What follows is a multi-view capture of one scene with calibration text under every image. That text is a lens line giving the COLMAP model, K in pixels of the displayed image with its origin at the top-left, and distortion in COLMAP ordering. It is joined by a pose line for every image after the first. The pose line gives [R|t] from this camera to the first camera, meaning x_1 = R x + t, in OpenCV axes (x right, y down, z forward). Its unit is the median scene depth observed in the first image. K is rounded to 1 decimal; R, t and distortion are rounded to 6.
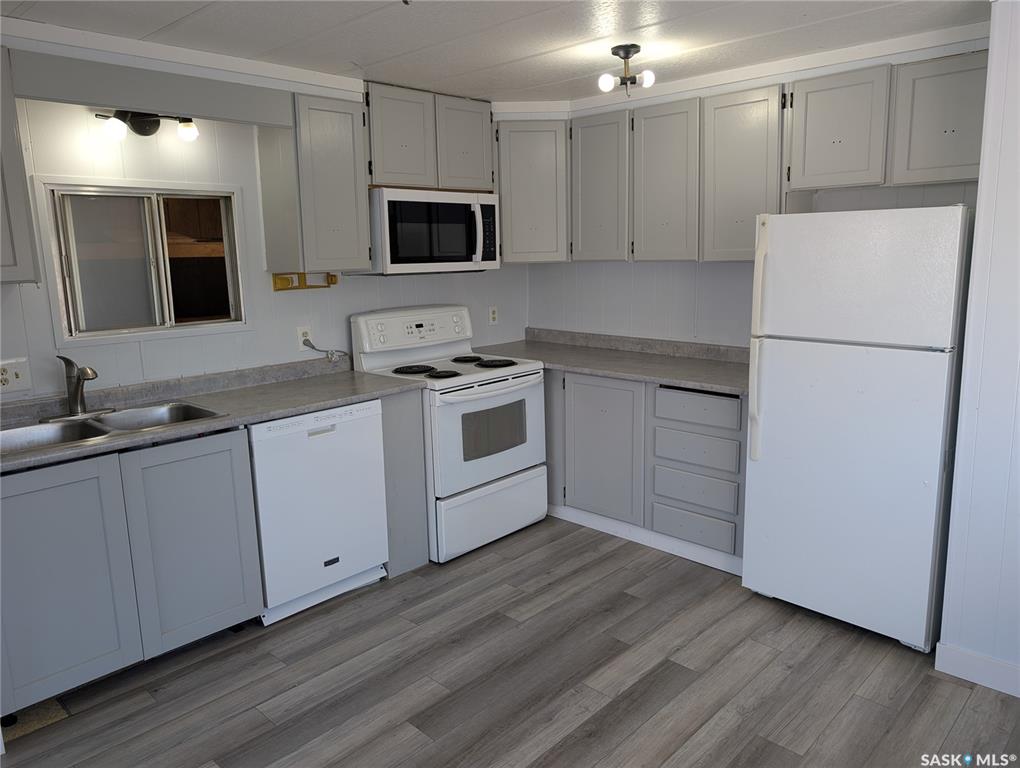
lens RADIAL K [[725.7, 0, 509.8], [0, 725.7, 377.0], [0, 0, 1]] dist [0.029790, -0.032337]
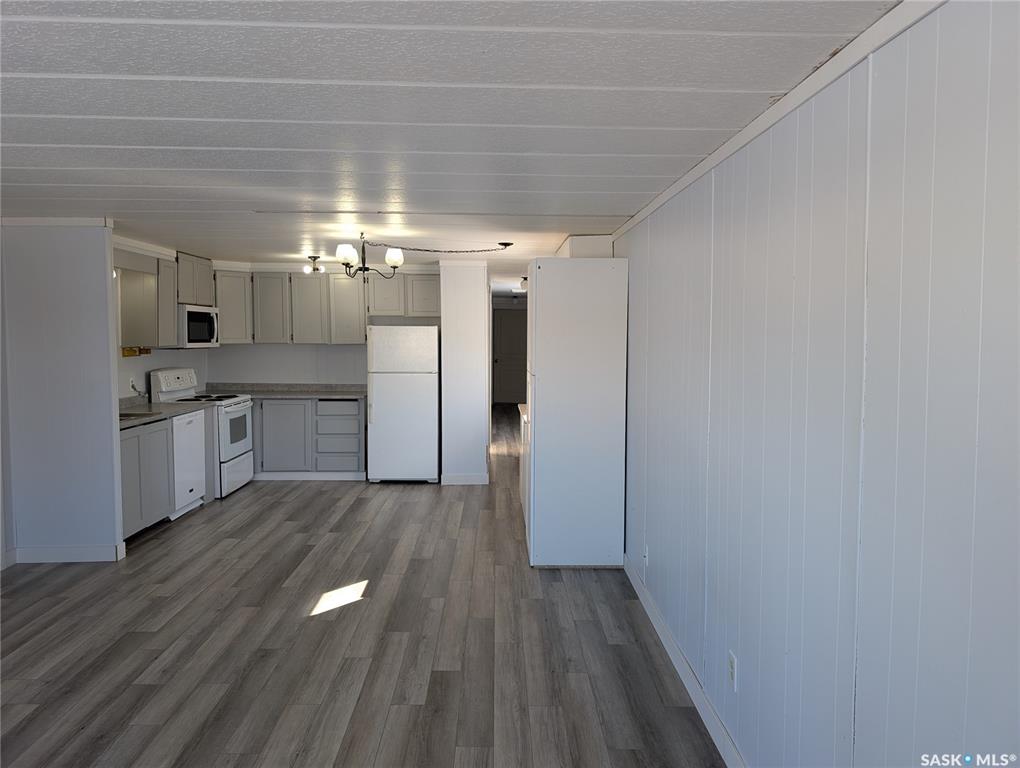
lens RADIAL K [[725.7, 0, 511.3], [0, 725.7, 373.4], [0, 0, 1]] dist [0.029790, -0.032337]
pose [[0.709569, -0.015039, 0.704476, -0.917307], [0.109353, 0.990010, -0.089009, 0.189480], [-0.696100, 0.140194, 0.704124, -0.940691]]
